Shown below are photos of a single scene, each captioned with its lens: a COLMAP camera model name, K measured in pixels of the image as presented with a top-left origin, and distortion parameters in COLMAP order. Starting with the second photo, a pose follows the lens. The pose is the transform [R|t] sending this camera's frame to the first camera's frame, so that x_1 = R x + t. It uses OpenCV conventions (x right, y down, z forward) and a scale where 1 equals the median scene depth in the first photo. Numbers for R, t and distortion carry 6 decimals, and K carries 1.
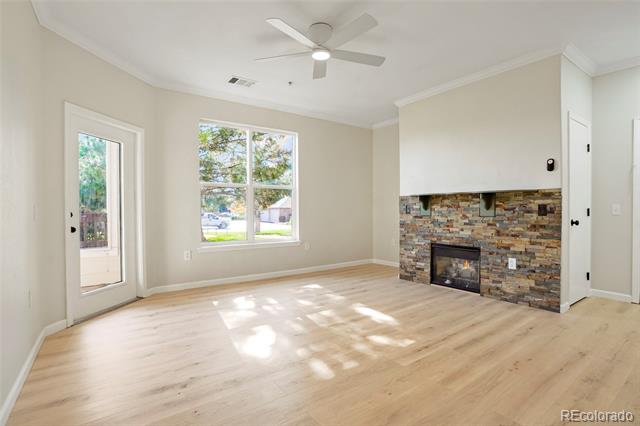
lens RADIAL K [[314.1, 0, 330.0], [0, 314.1, 215.2], [0, 0, 1]] dist [-0.036163, 0.008095]
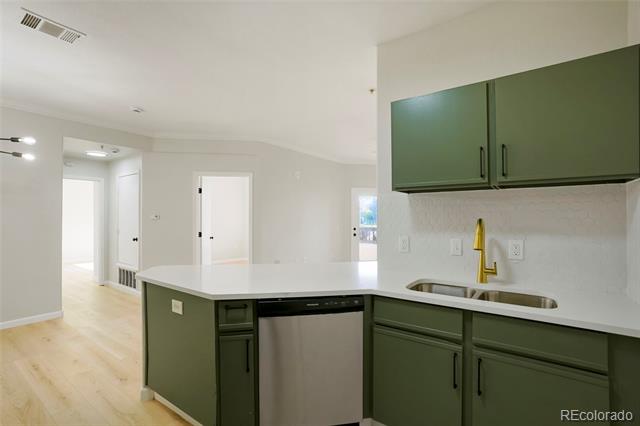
lens RADIAL K [[300.3, 0, 320.2], [0, 300.3, 212.8], [0, 0, 1]] dist [-0.034121, 0.004806]
pose [[0.292010, -0.015145, -0.956295, 1.280391], [-0.018823, 0.999590, -0.021578, -0.066763], [0.956230, 0.024301, 0.291605, -0.043475]]
